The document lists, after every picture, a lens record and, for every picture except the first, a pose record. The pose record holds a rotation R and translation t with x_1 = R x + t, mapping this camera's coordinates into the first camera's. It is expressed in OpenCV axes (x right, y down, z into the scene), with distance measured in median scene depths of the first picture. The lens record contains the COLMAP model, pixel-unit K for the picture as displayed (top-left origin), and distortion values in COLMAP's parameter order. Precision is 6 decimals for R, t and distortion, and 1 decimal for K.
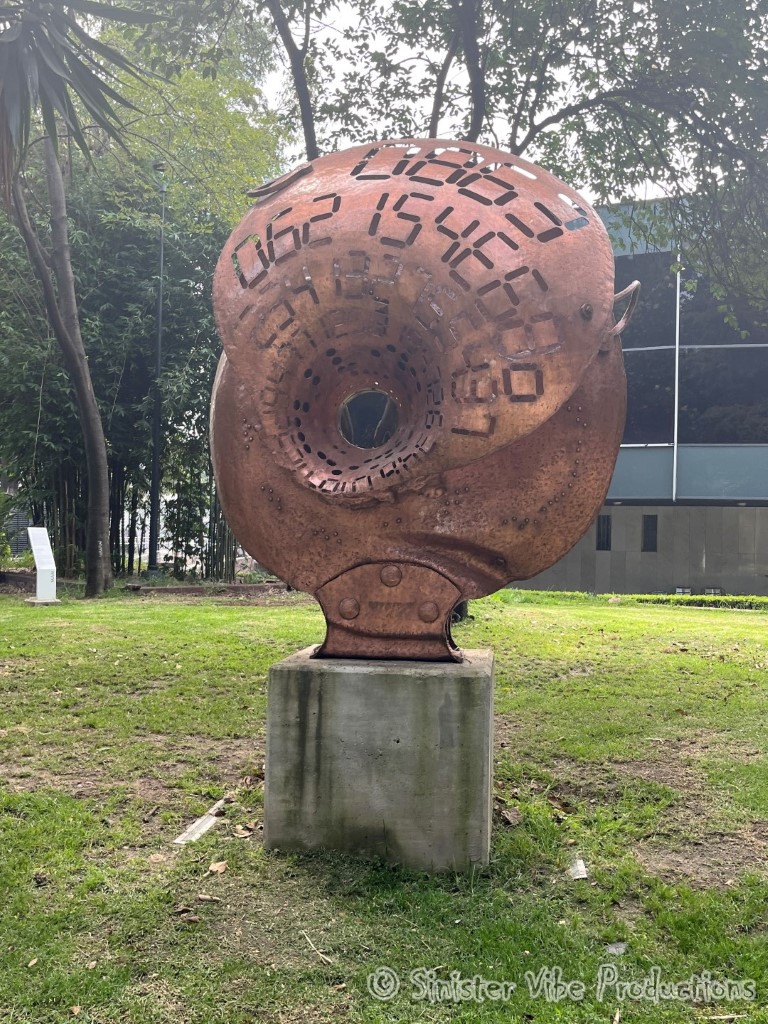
lens RADIAL K [[1052.0, 0, 384.1], [0, 1052.0, 510.0], [0, 0, 1]] dist [0.027857, 0.000000]
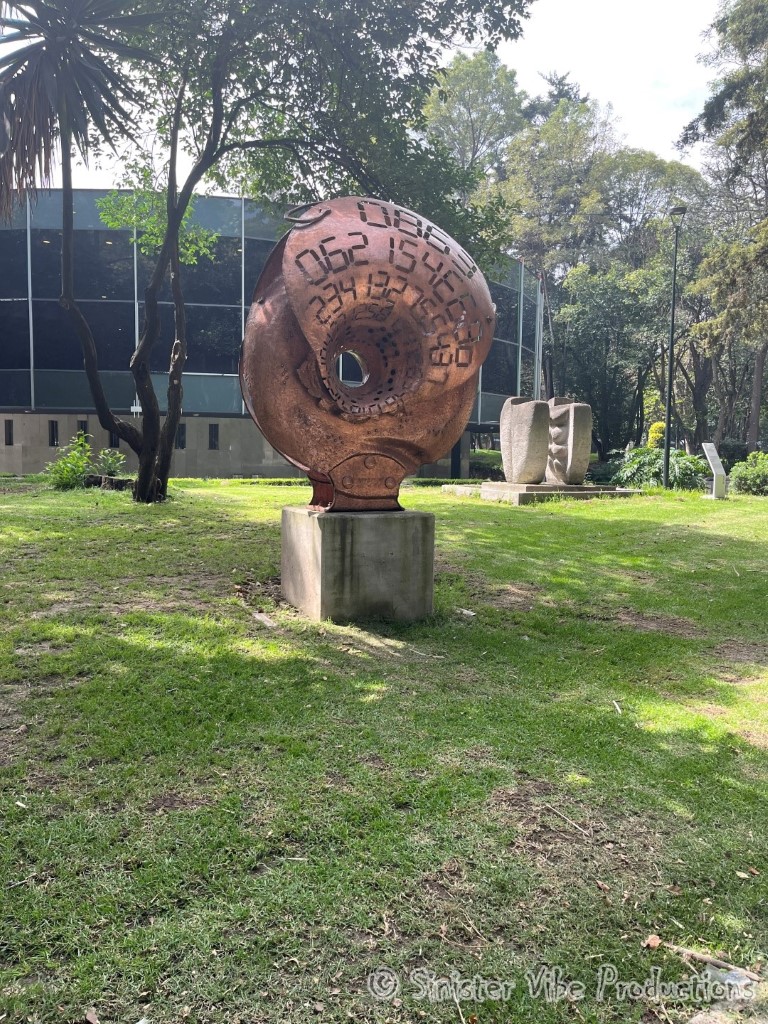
lens RADIAL K [[774.0, 0, 383.3], [0, 774.0, 513.5], [0, 0, 1]] dist [0.016106, 0.008353]
pose [[0.838924, -0.049696, 0.541975, -0.711871], [-0.016096, 0.993121, 0.115979, -0.002098], [-0.544011, -0.106021, 0.832353, -0.085313]]
